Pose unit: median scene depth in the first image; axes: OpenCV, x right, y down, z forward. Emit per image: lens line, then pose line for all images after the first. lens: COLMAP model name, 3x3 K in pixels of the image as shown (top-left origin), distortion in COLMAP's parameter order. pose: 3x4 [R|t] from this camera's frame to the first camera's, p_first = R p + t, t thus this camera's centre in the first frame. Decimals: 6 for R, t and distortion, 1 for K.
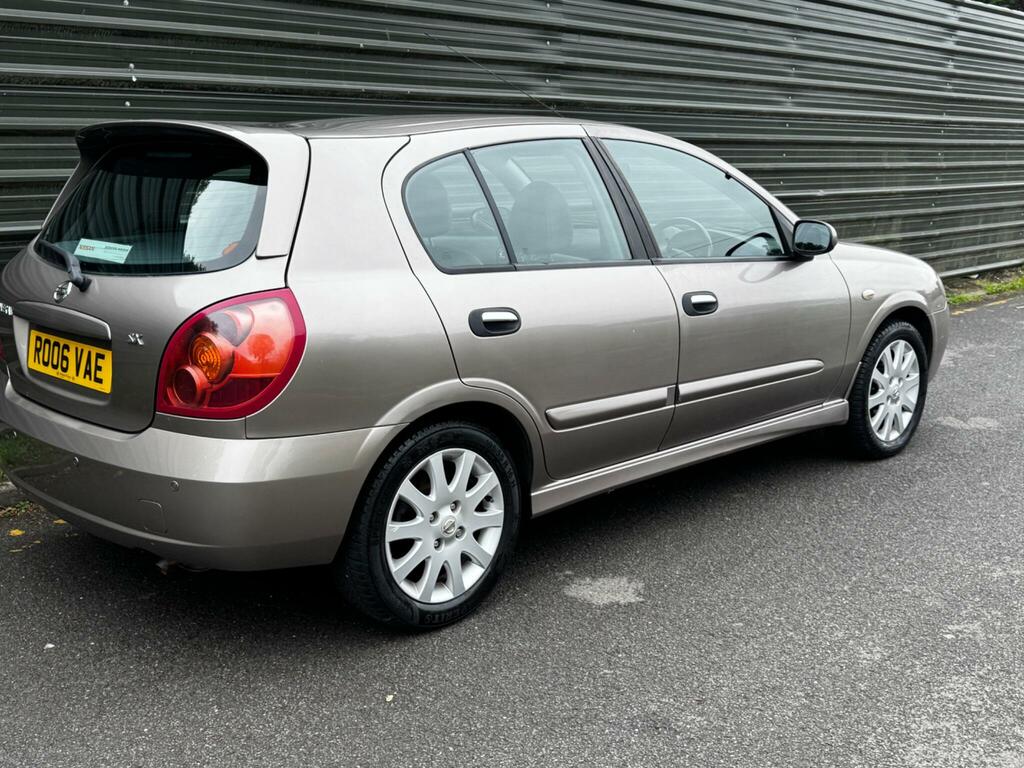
lens RADIAL K [[1111.9, 0, 520.3], [0, 1111.9, 386.4], [0, 0, 1]] dist [0.183910, -0.405846]
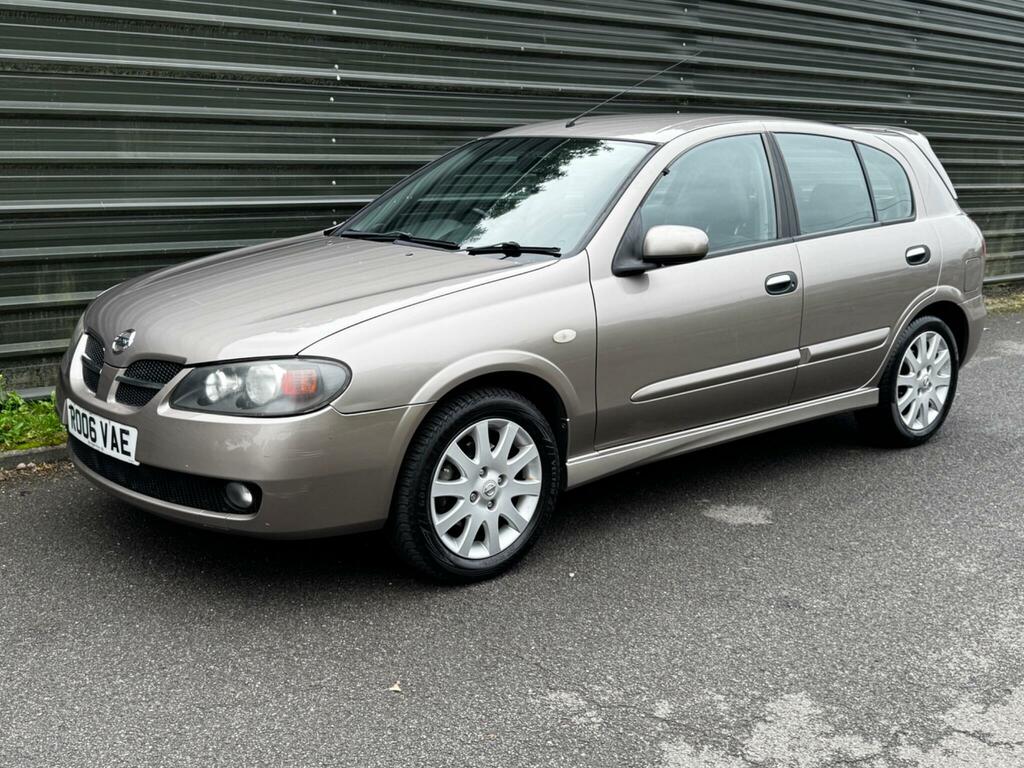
lens RADIAL K [[1135.4, 0, 505.9], [0, 1135.4, 384.7], [0, 0, 1]] dist [0.193655, -0.448452]
pose [[0.995540, 0.035604, -0.087361, -0.074074], [-0.035402, 0.999366, 0.003863, 0.052016], [0.087443, -0.000753, 0.996169, -0.252591]]
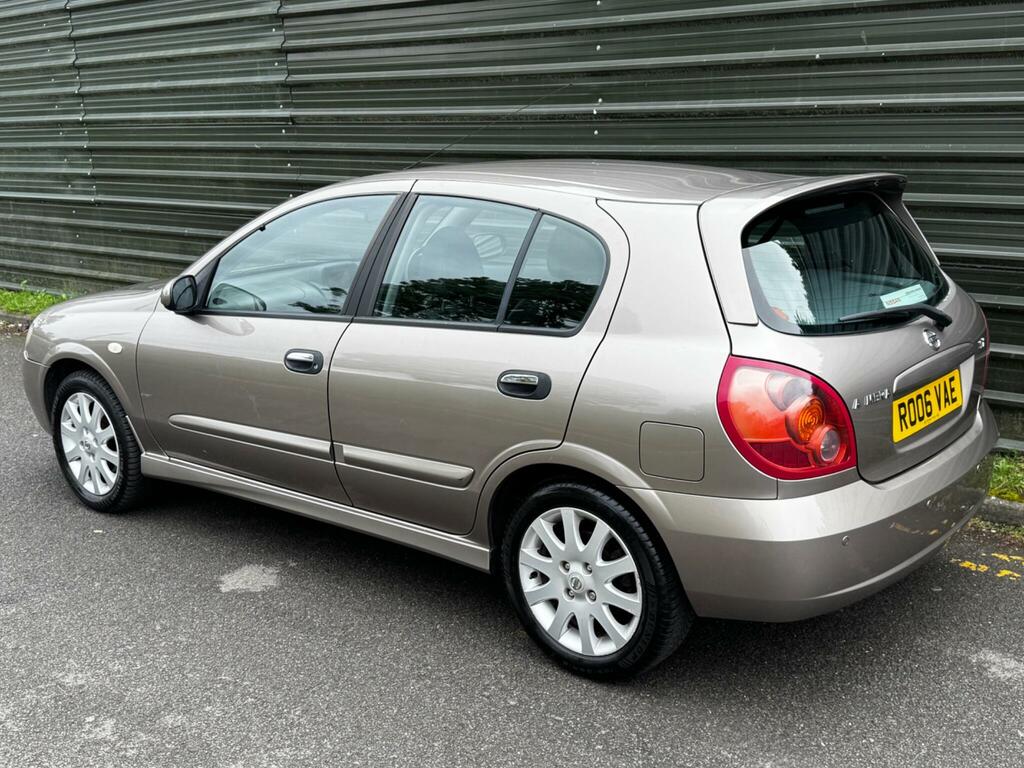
lens RADIAL K [[1158.3, 0, 511.5], [0, 1158.3, 385.2], [0, 0, 1]] dist [0.211441, -0.487534]
pose [[0.073705, 0.232398, -0.969824, 1.330700], [-0.187486, 0.958358, 0.215402, -0.351549], [0.979498, 0.165952, 0.114207, 1.178029]]
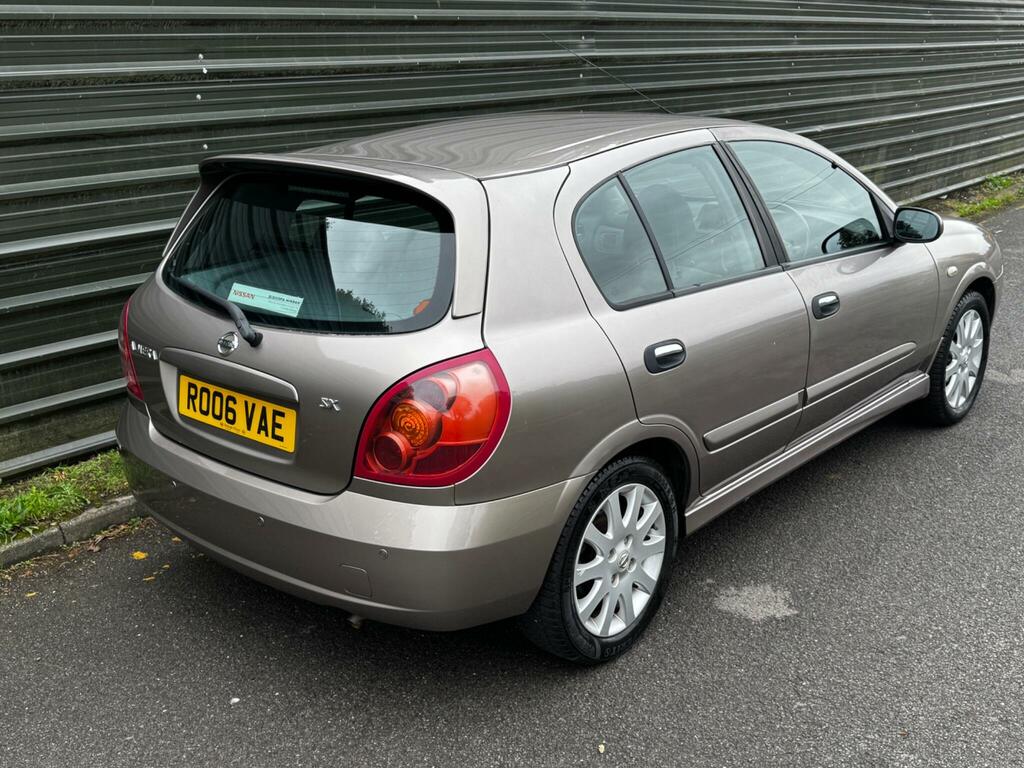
lens RADIAL K [[1060.1, 0, 512.5], [0, 1060.1, 388.7], [0, 0, 1]] dist [0.181515, -0.388205]
pose [[0.997486, -0.040056, 0.058456, -0.208144], [0.033966, 0.994237, 0.101684, -0.126067], [-0.062192, -0.099443, 0.993098, 0.068421]]
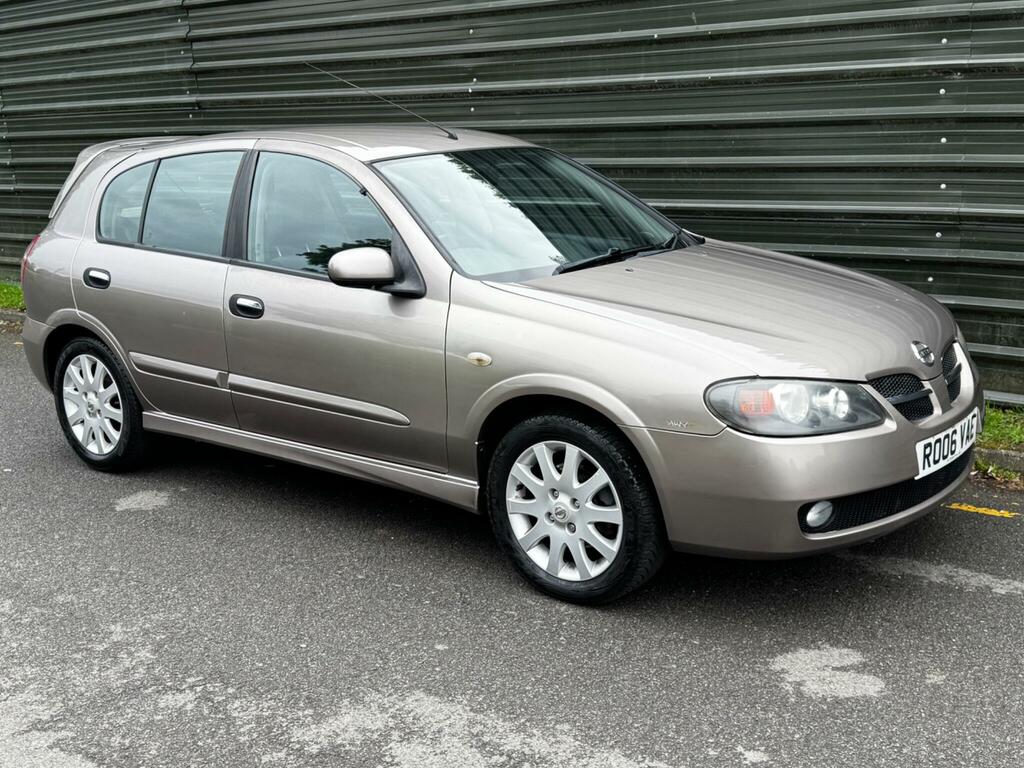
lens RADIAL K [[1183.6, 0, 512.3], [0, 1183.6, 387.1], [0, 0, 1]] dist [0.206920, -0.480525]
pose [[0.113565, 0.221278, -0.968576, 1.560165], [-0.177632, 0.963697, 0.199336, -0.323681], [0.977522, 0.149412, 0.148748, 1.283359]]
